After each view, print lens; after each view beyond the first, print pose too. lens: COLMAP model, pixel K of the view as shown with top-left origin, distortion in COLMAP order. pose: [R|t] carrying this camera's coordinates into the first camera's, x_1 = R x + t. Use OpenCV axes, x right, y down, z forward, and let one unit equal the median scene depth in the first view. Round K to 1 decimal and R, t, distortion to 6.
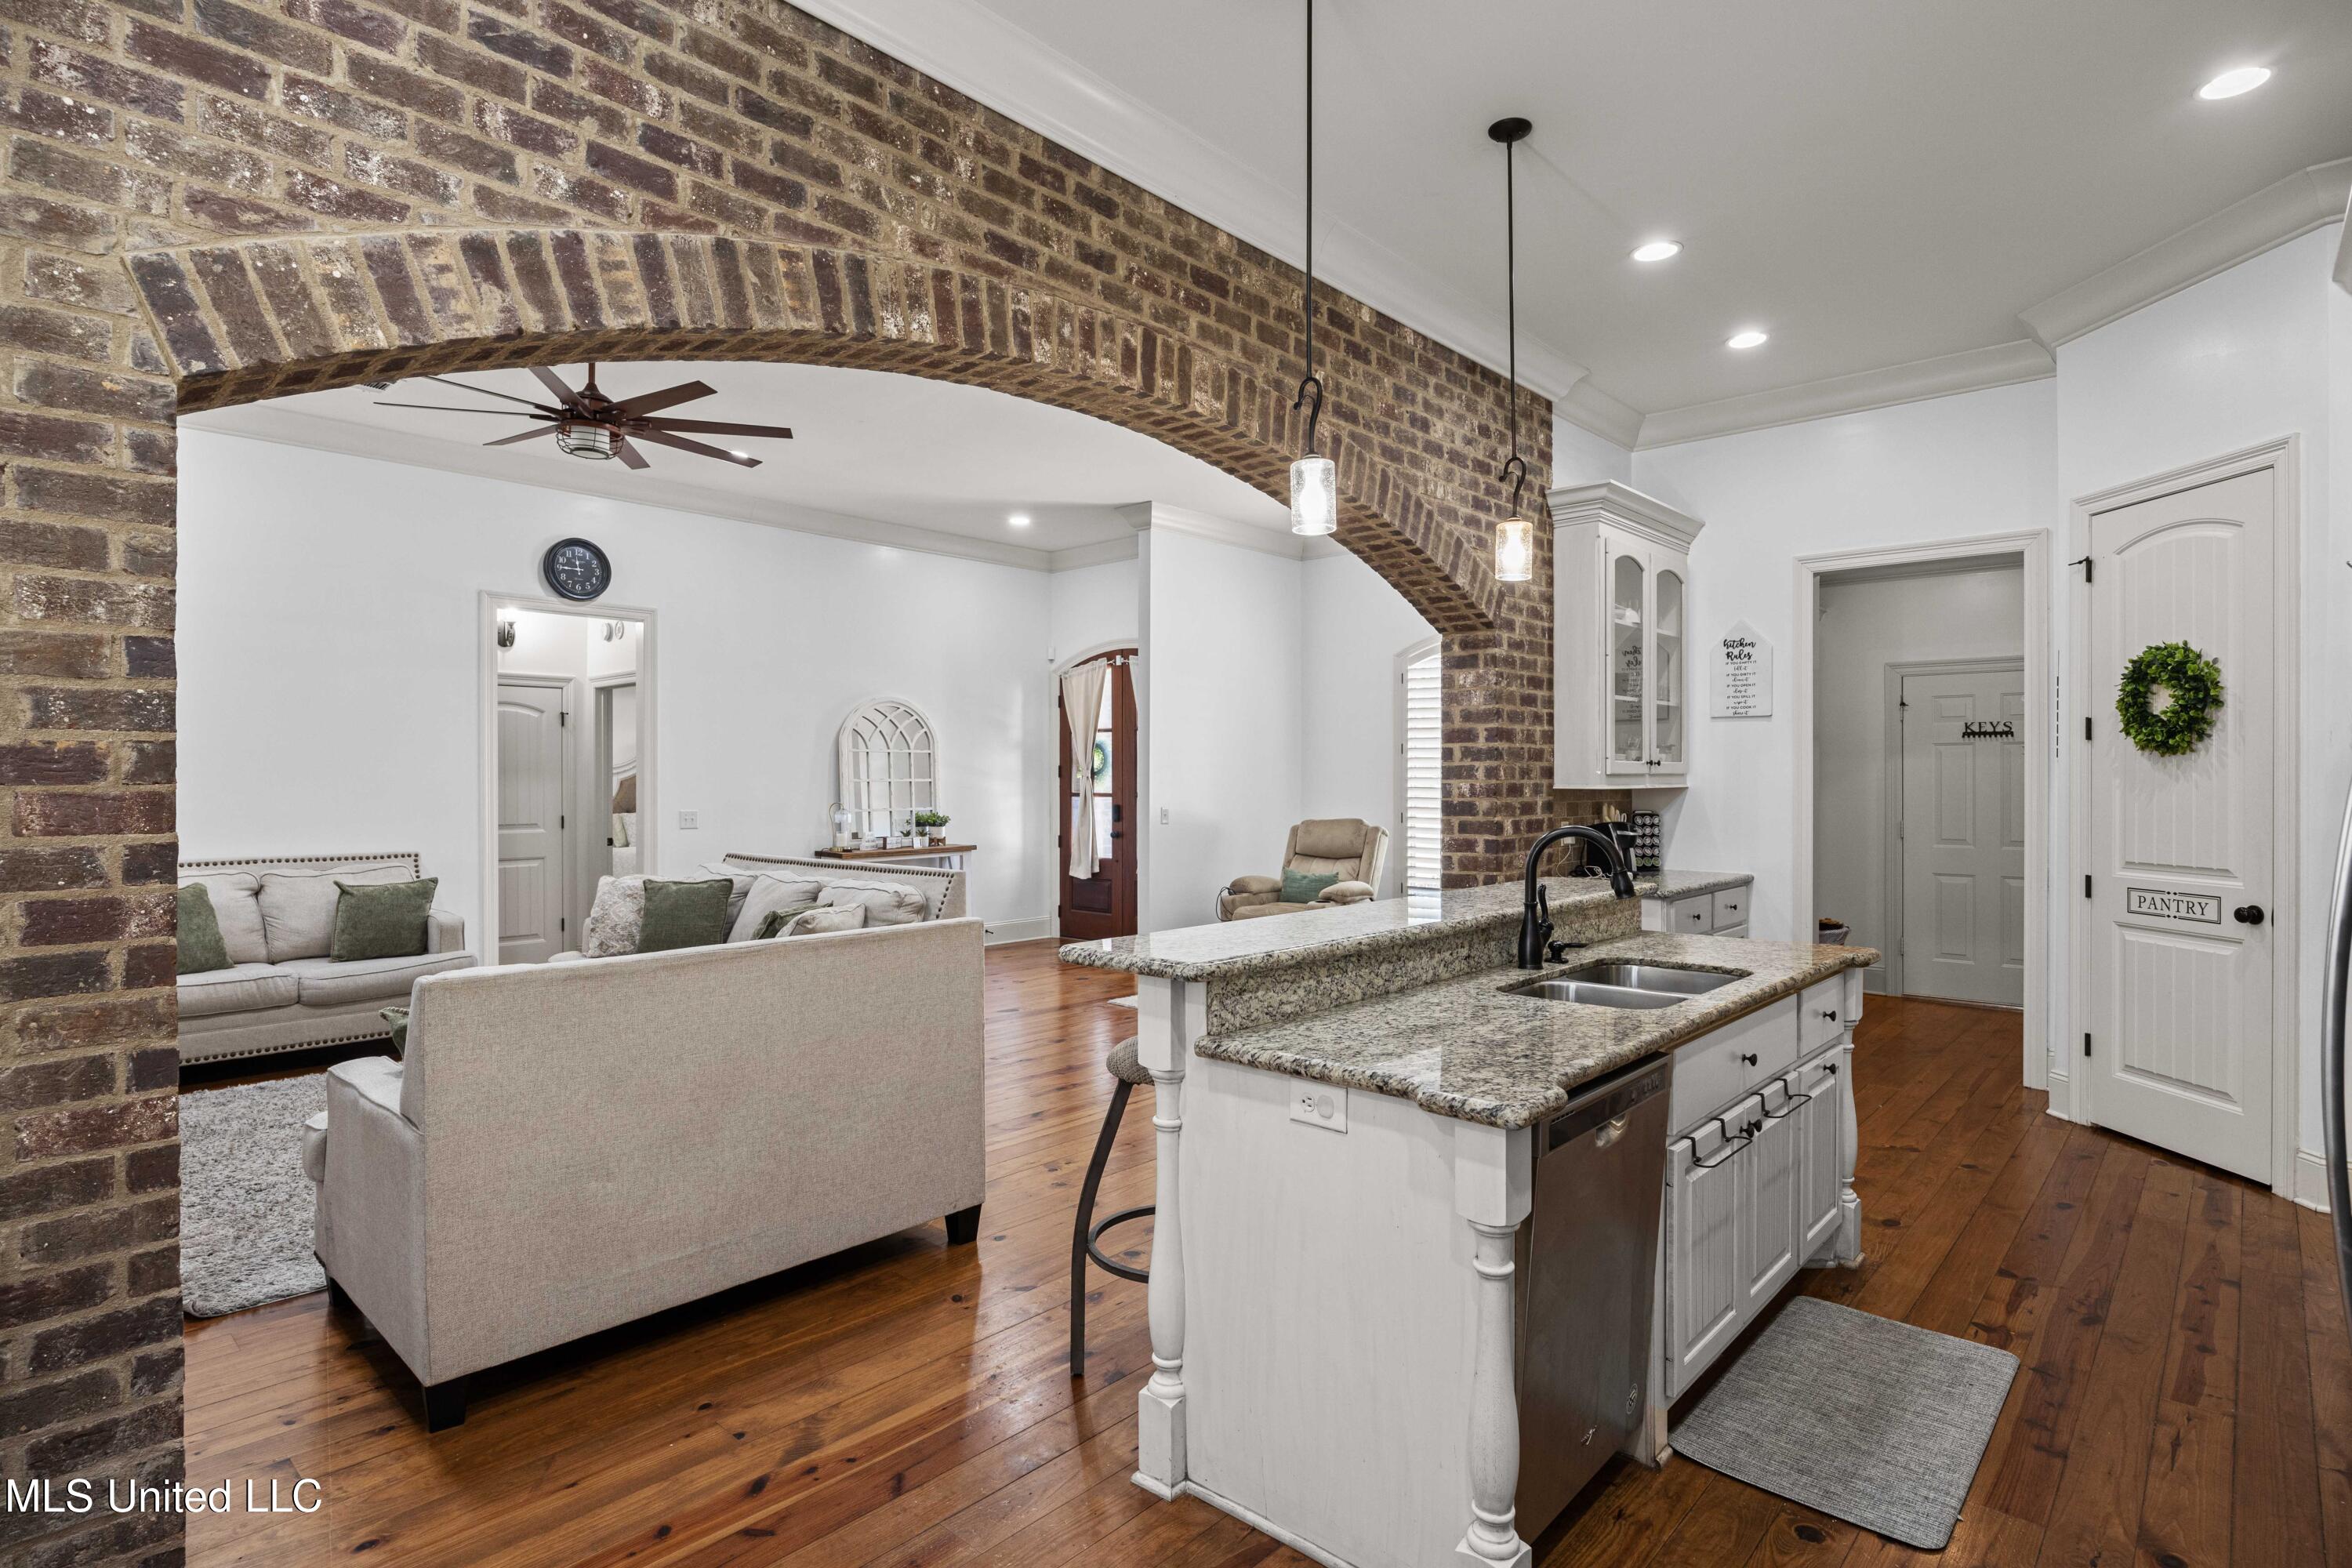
lens RADIAL K [[1185.4, 0, 1182.9], [0, 1185.4, 779.4], [0, 0, 1]] dist [-0.009209, -0.000932]
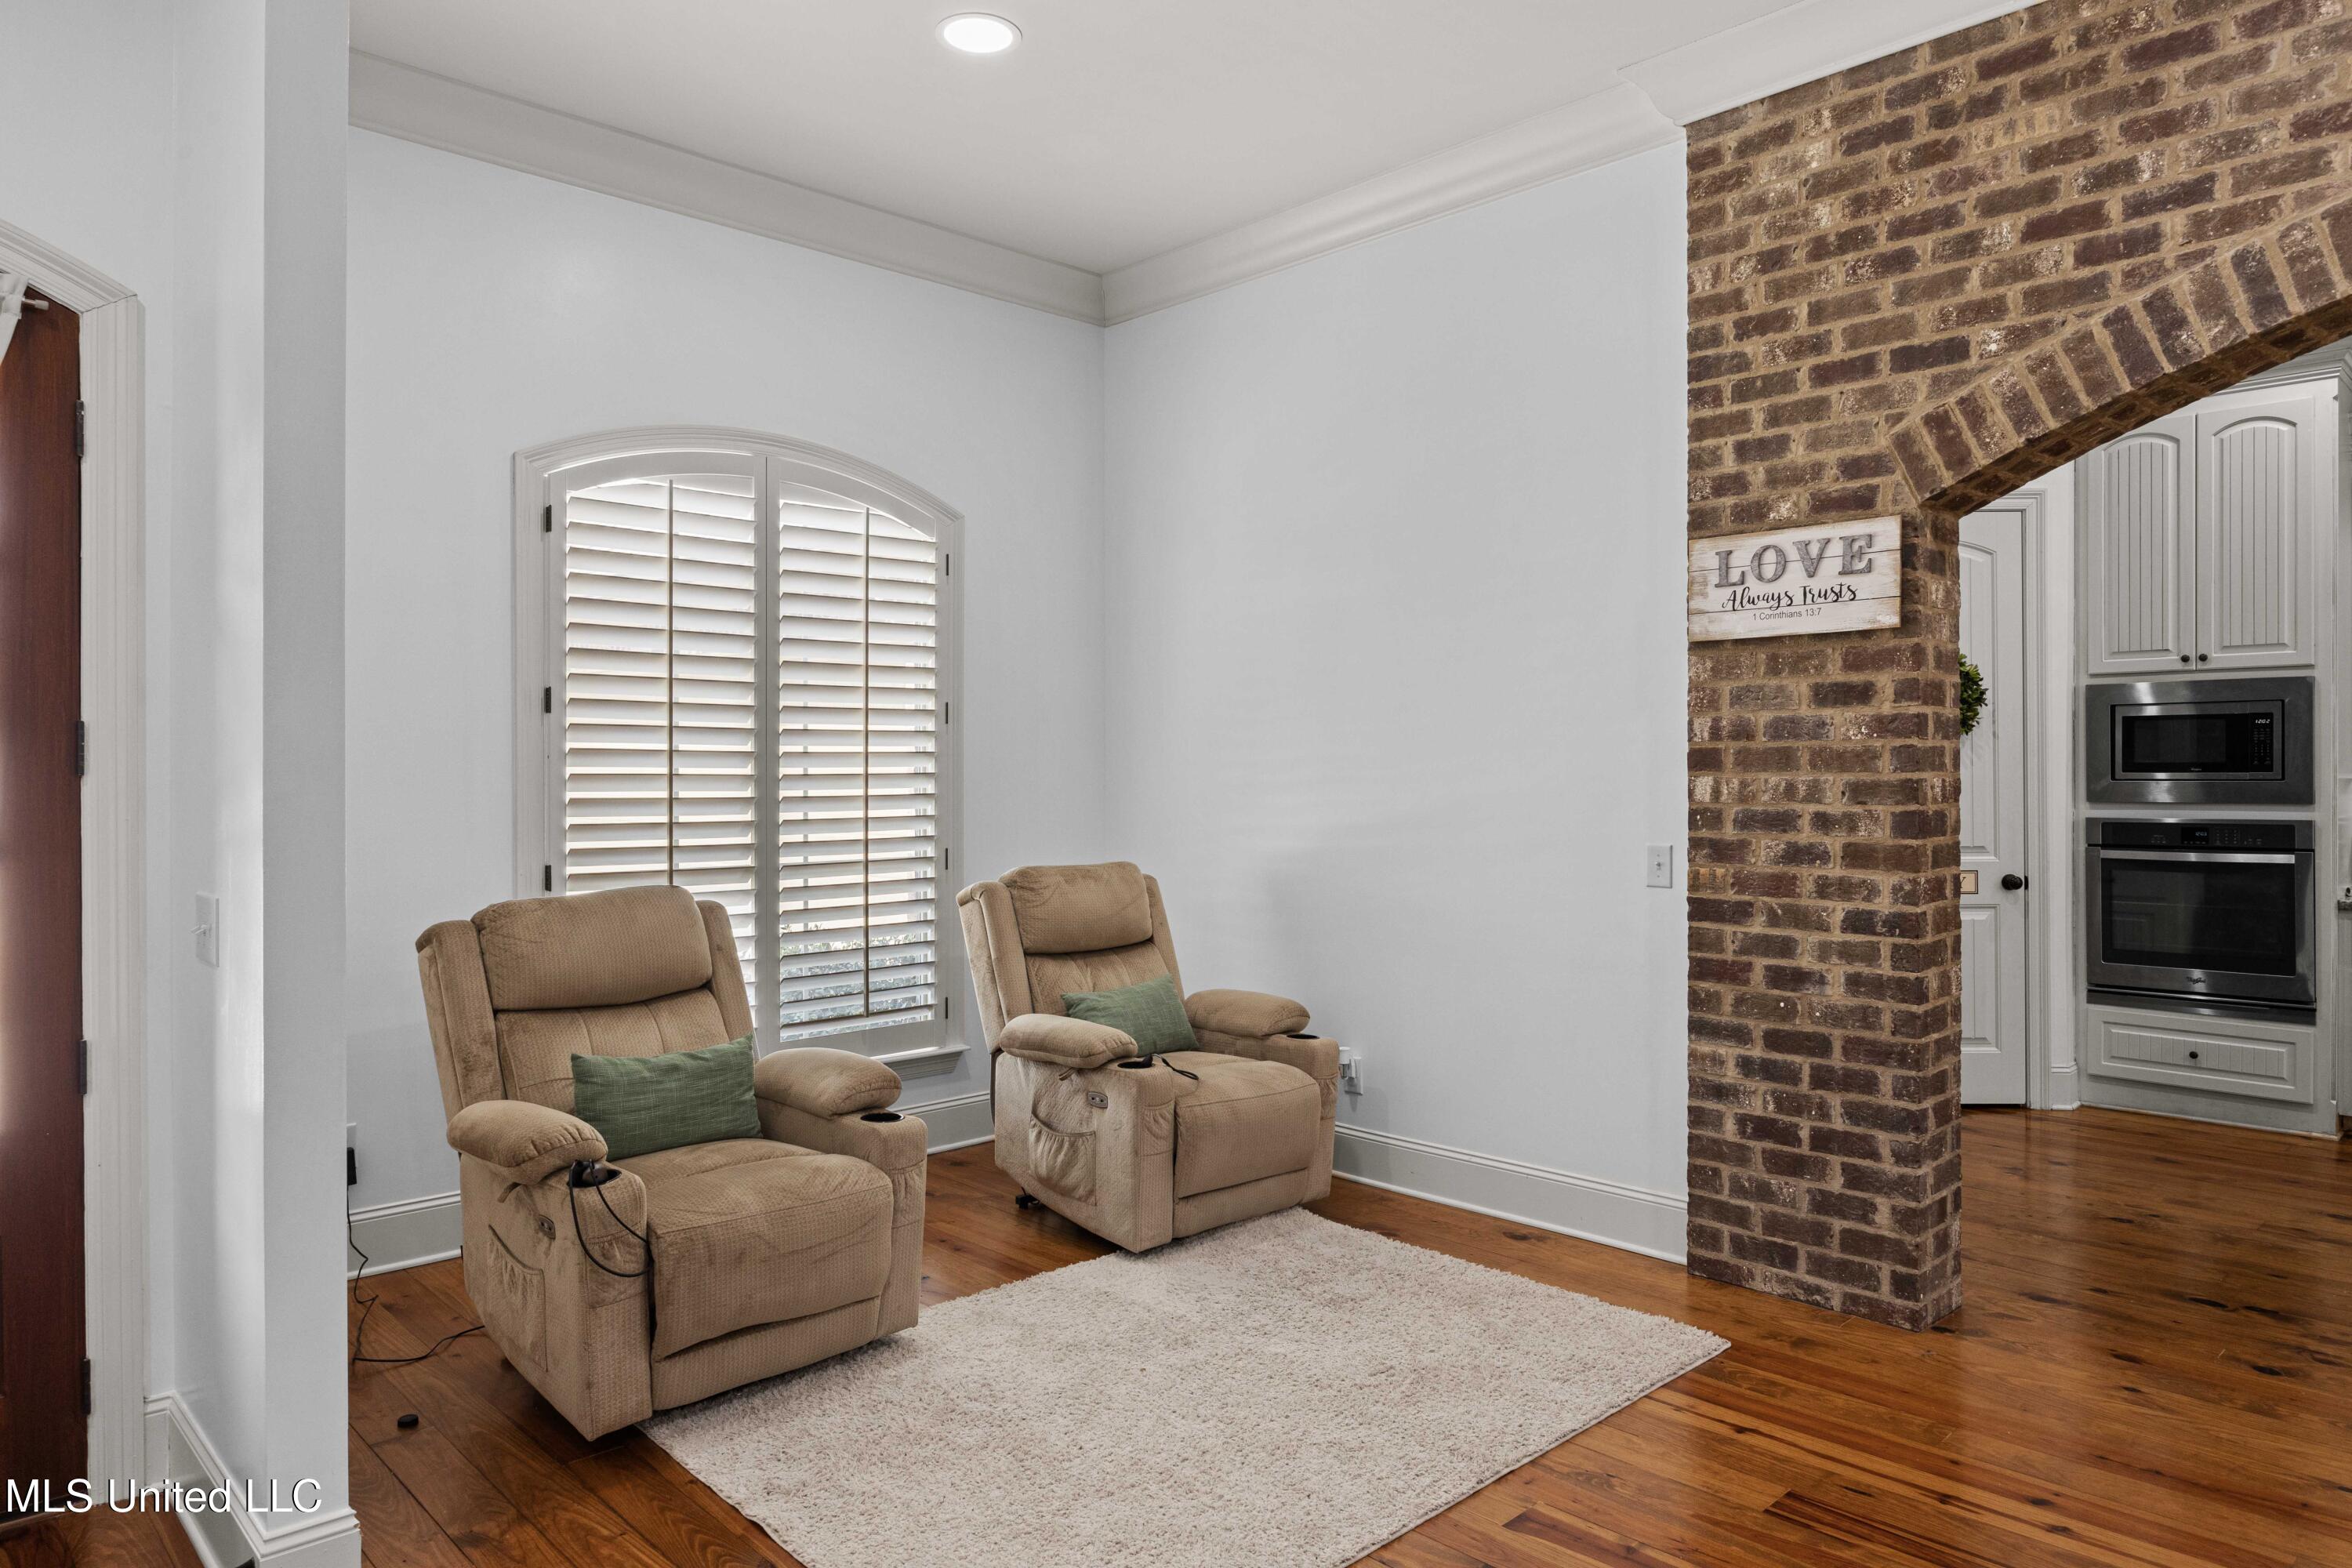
lens RADIAL K [[1487.1, 0, 1184.4], [0, 1487.1, 774.4], [0, 0, 1]] dist [-0.002372, -0.000396]
pose [[0.062912, -0.002045, 0.998017, -0.390060], [0.006392, 0.999978, 0.001646, -0.001448], [-0.997999, 0.006276, 0.062924, 1.047857]]
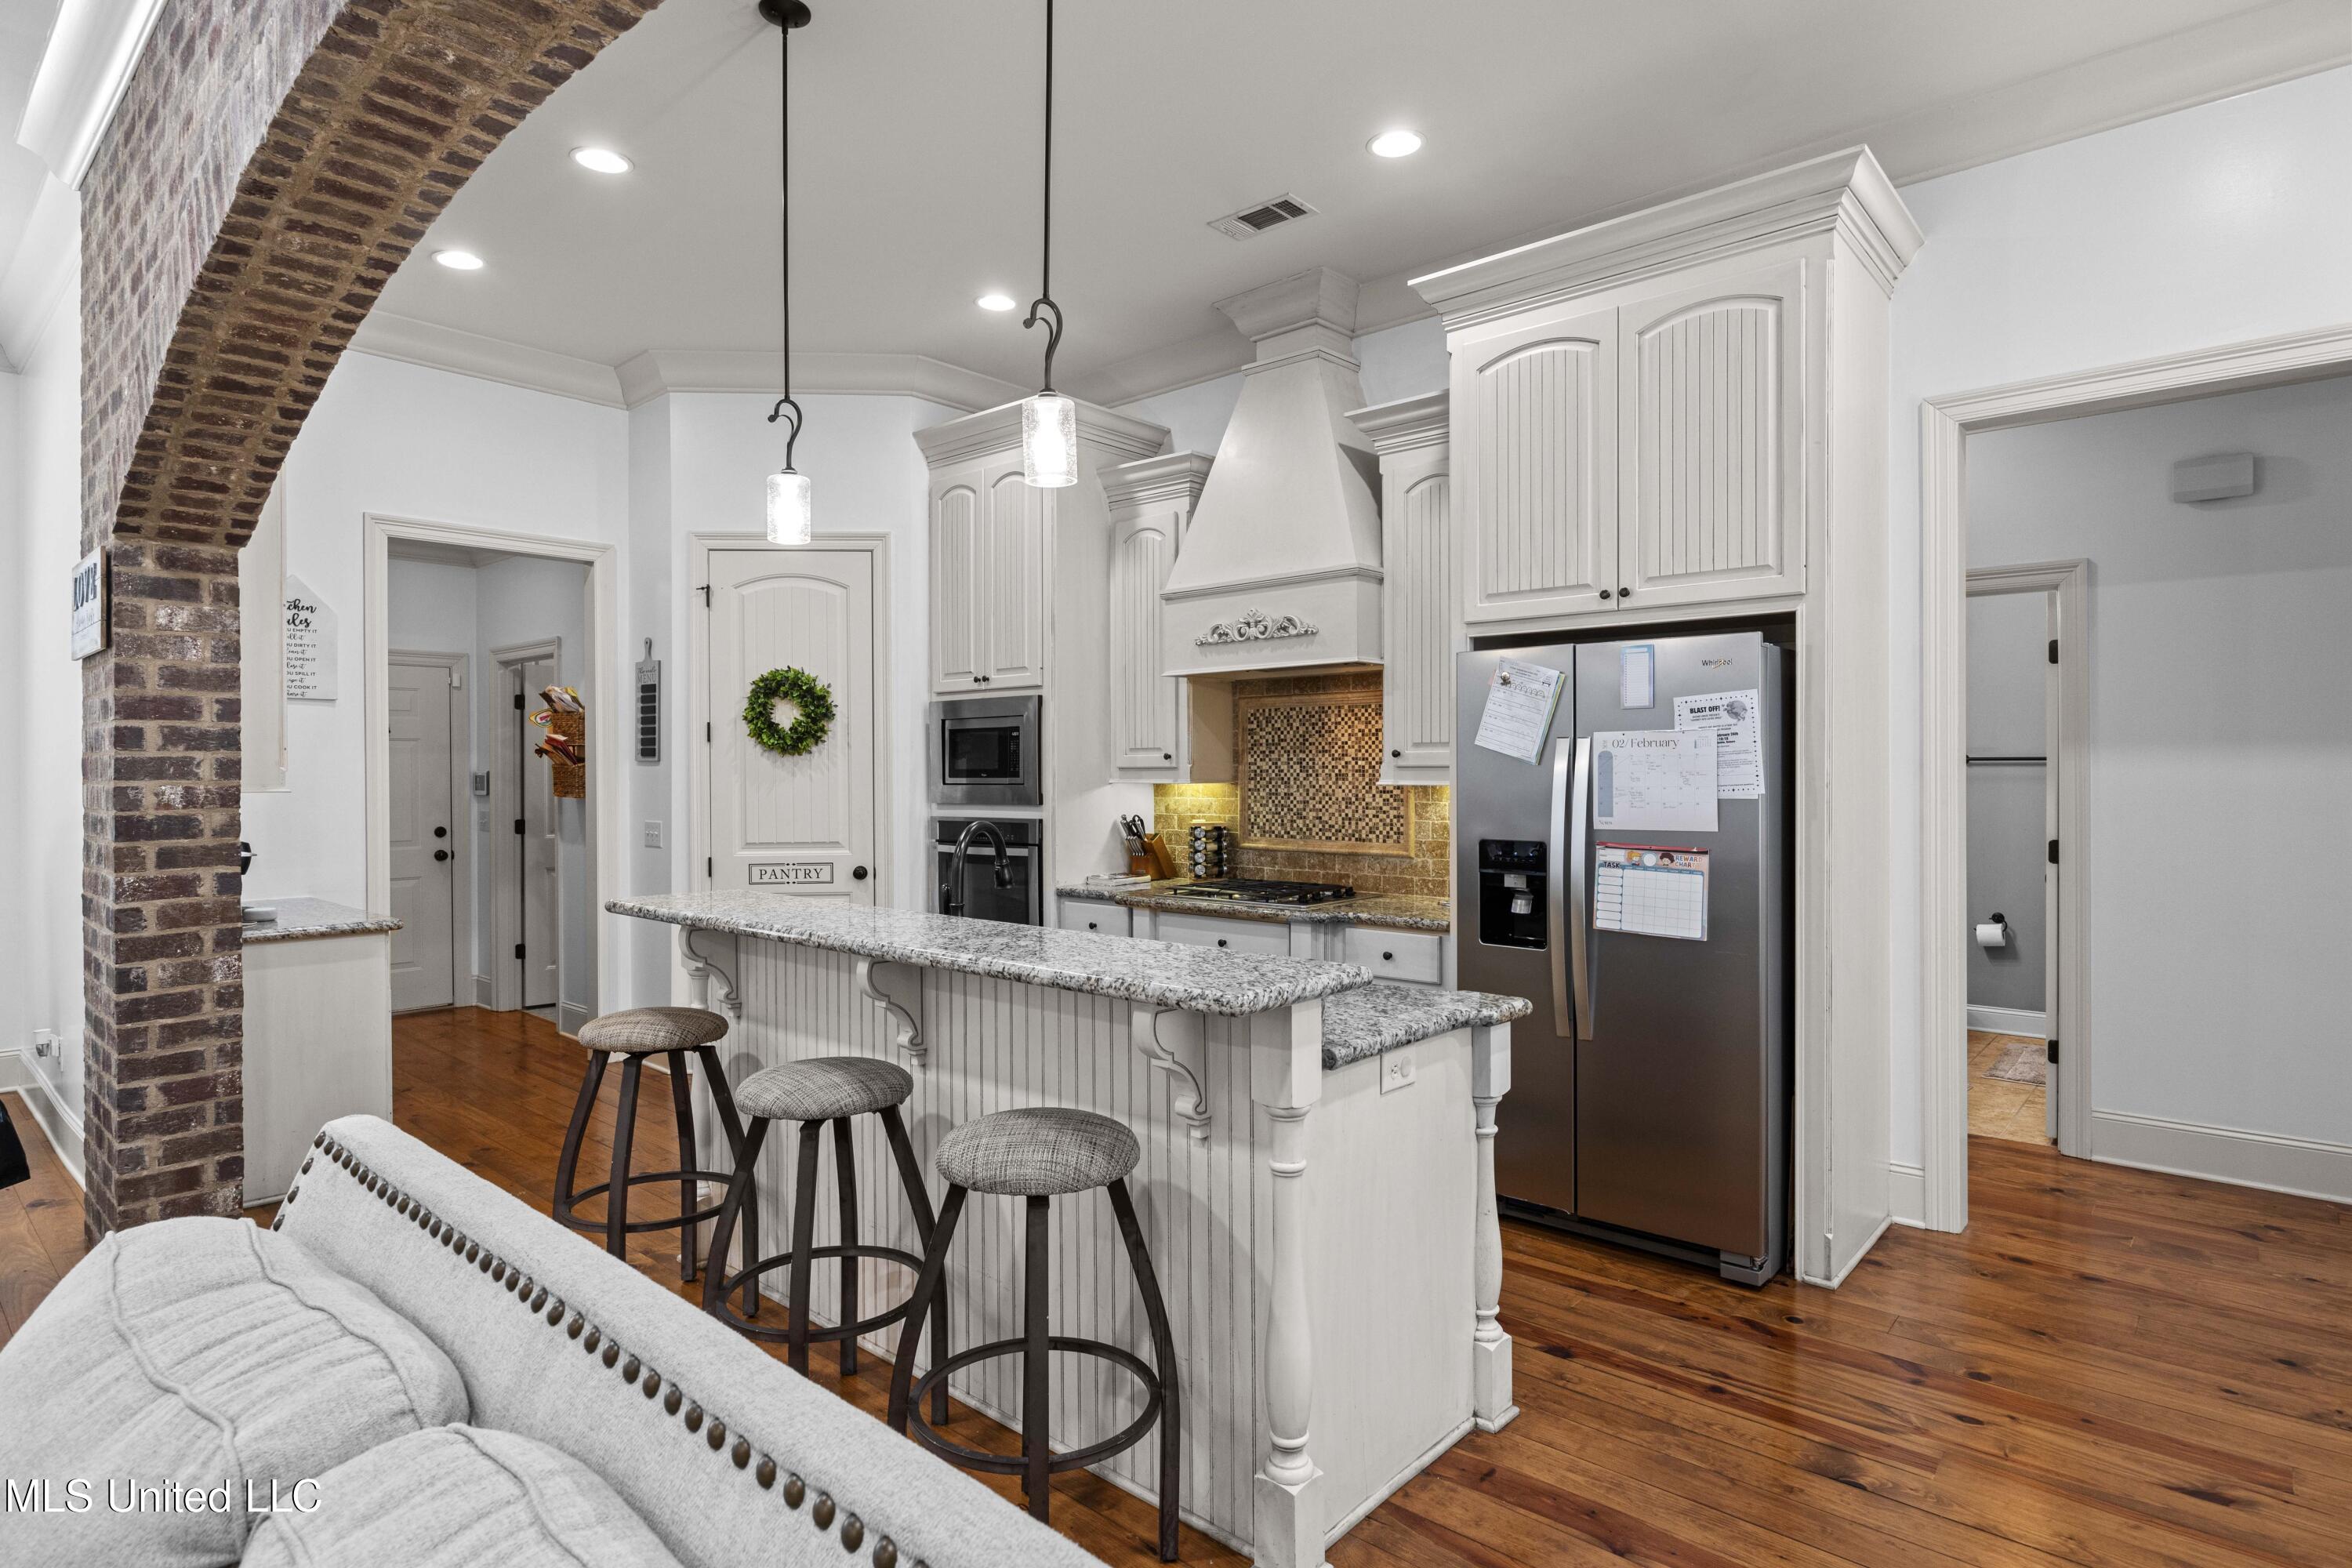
lens RADIAL K [[1238.2, 0, 1181.1], [0, 1238.2, 775.4], [0, 0, 1]] dist [-0.004305, -0.000806]
pose [[-0.014306, -0.003366, 0.999892, -0.328276], [0.005937, 0.999976, 0.003452, -0.001067], [-0.999880, 0.005986, -0.014285, 0.387426]]
